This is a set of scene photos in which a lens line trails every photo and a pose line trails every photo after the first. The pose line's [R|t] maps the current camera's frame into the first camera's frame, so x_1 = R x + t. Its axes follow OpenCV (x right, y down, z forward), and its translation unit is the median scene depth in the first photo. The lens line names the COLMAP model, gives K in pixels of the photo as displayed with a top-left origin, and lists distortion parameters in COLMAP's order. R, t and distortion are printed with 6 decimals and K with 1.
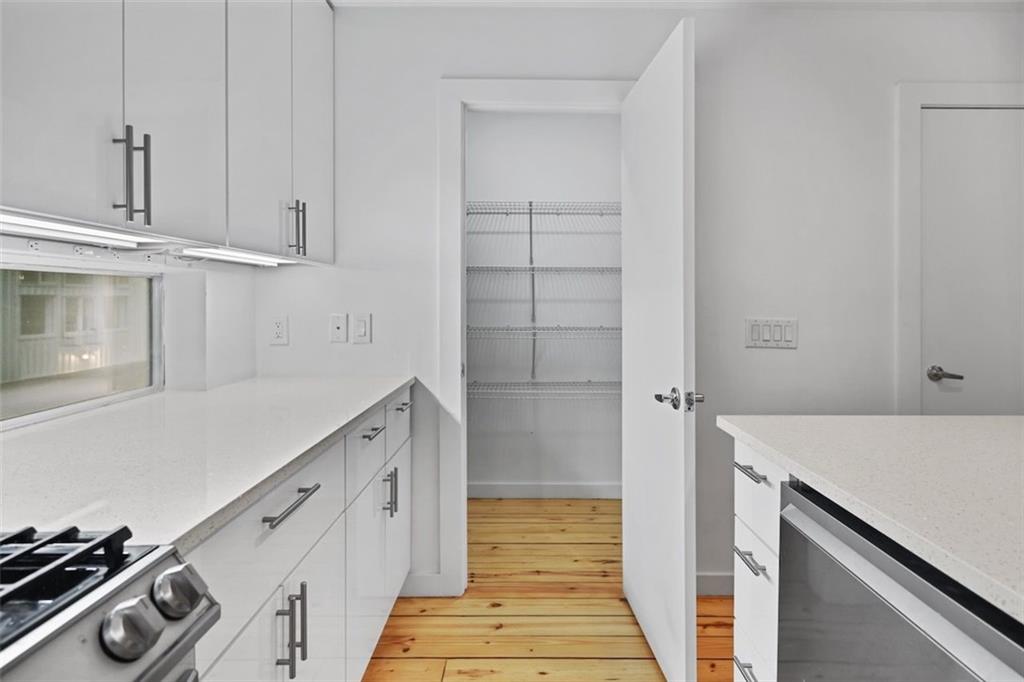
lens RADIAL K [[556.0, 0, 526.3], [0, 556.0, 302.2], [0, 0, 1]] dist [0.004166, 0.000922]
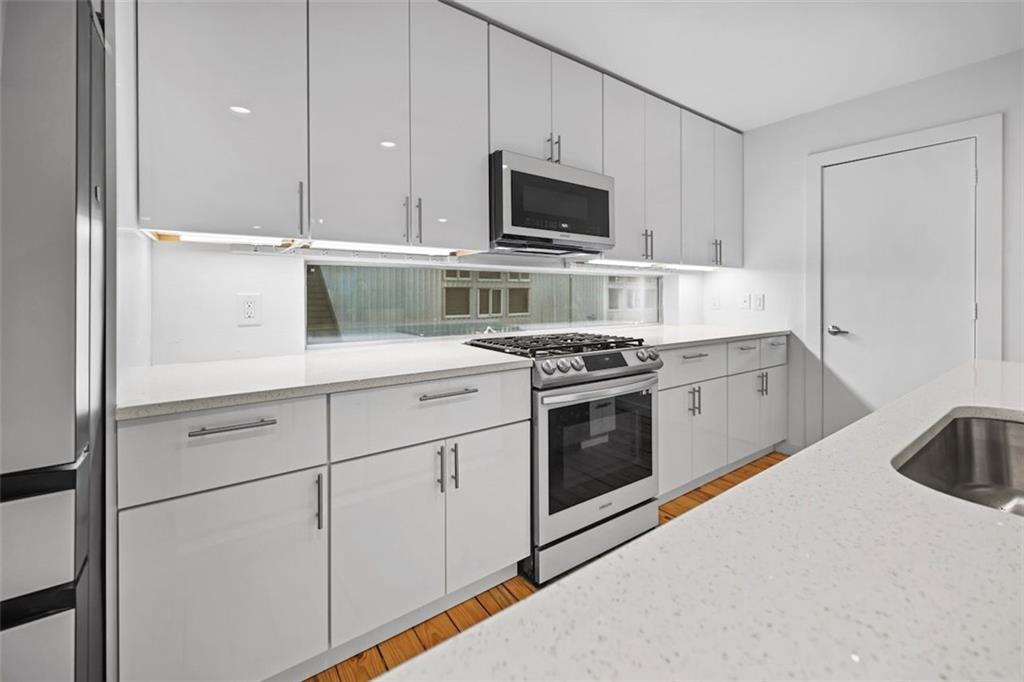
lens RADIAL K [[416.4, 0, 516.0], [0, 416.4, 292.6], [0, 0, 1]] dist [-0.002330, -0.000109]
pose [[0.581216, -0.000031, -0.813749, 0.484088], [-0.001535, 0.999998, -0.001134, 0.027555], [0.813748, 0.001908, 0.581215, -0.604877]]
